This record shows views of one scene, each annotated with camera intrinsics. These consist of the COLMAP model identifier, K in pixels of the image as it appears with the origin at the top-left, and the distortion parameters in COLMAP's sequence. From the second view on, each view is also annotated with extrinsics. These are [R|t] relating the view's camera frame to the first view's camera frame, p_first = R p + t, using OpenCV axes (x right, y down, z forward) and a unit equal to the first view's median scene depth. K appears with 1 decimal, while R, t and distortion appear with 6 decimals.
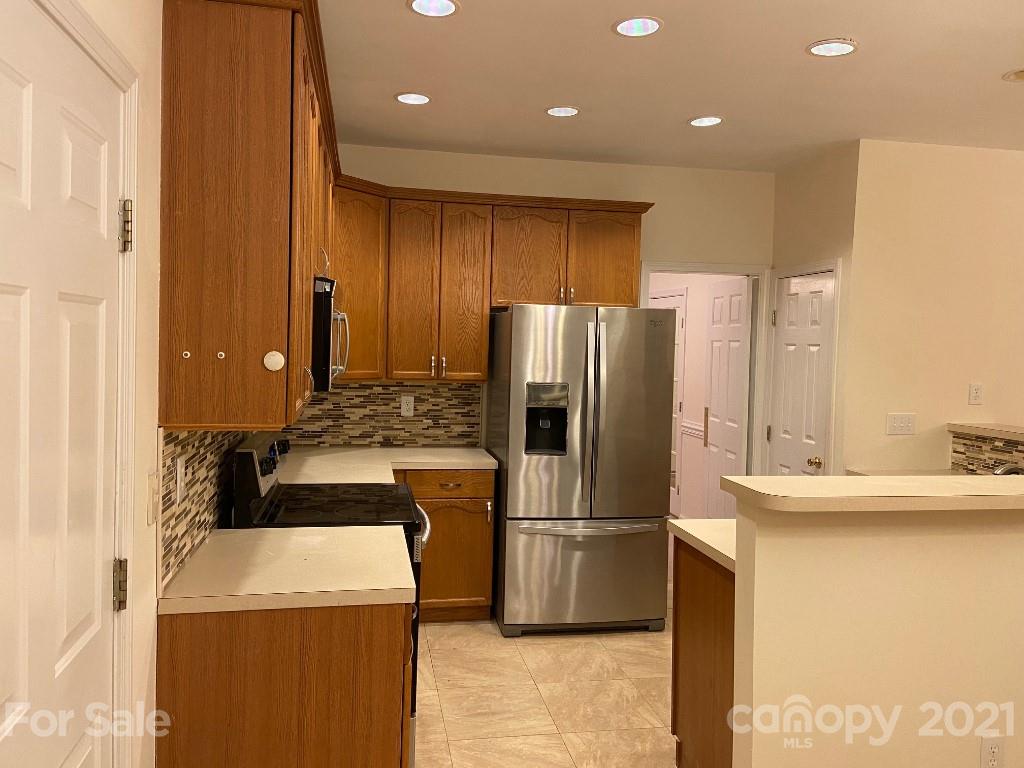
lens RADIAL K [[759.2, 0, 503.5], [0, 759.2, 370.7], [0, 0, 1]] dist [0.108259, -0.123090]
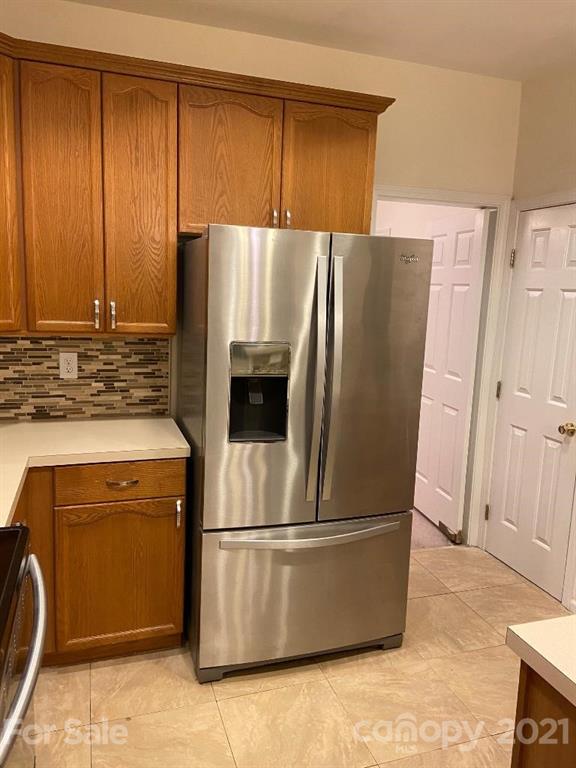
lens RADIAL K [[569.4, 0, 291.1], [0, 569.4, 377.8], [0, 0, 1]] dist [0.108259, -0.123090]
pose [[0.988726, -0.009596, 0.149426, 0.006458], [-0.009149, 0.992208, 0.124258, -0.014941], [-0.149454, -0.124224, 0.980934, 0.418835]]
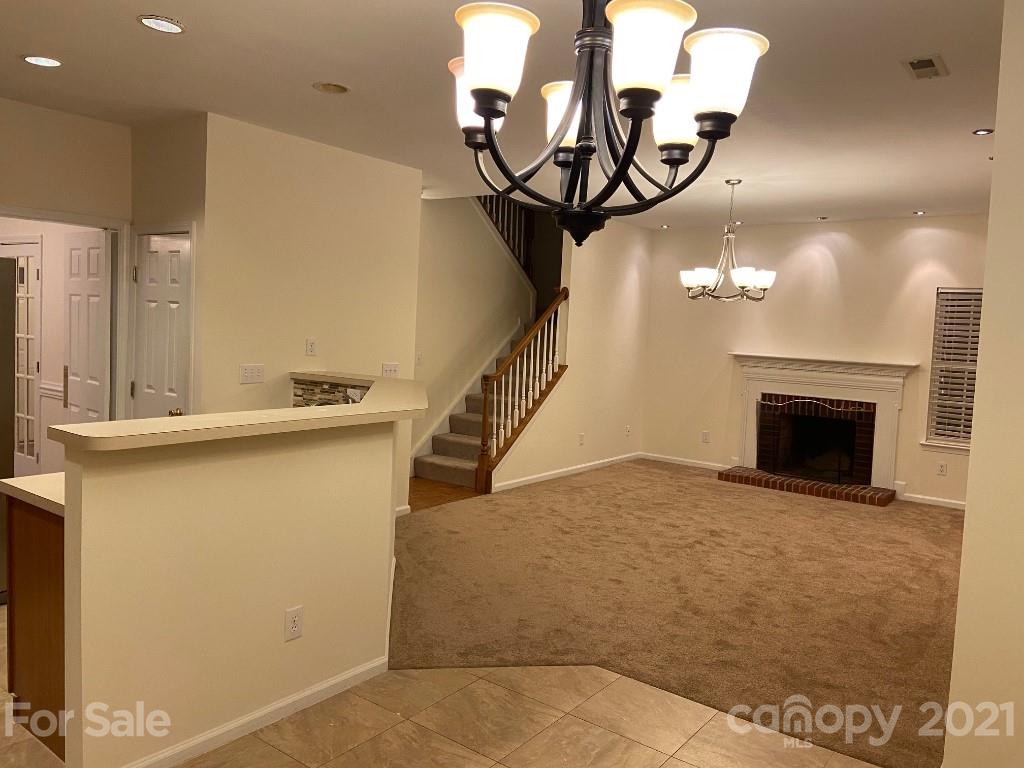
lens RADIAL K [[759.2, 0, 503.5], [0, 759.2, 370.7], [0, 0, 1]] dist [0.108259, -0.123090]
pose [[0.730225, -0.034314, 0.682345, 0.010950], [-0.001917, 0.998631, 0.052270, 0.003878], [-0.683204, -0.039477, 0.729159, -0.077062]]
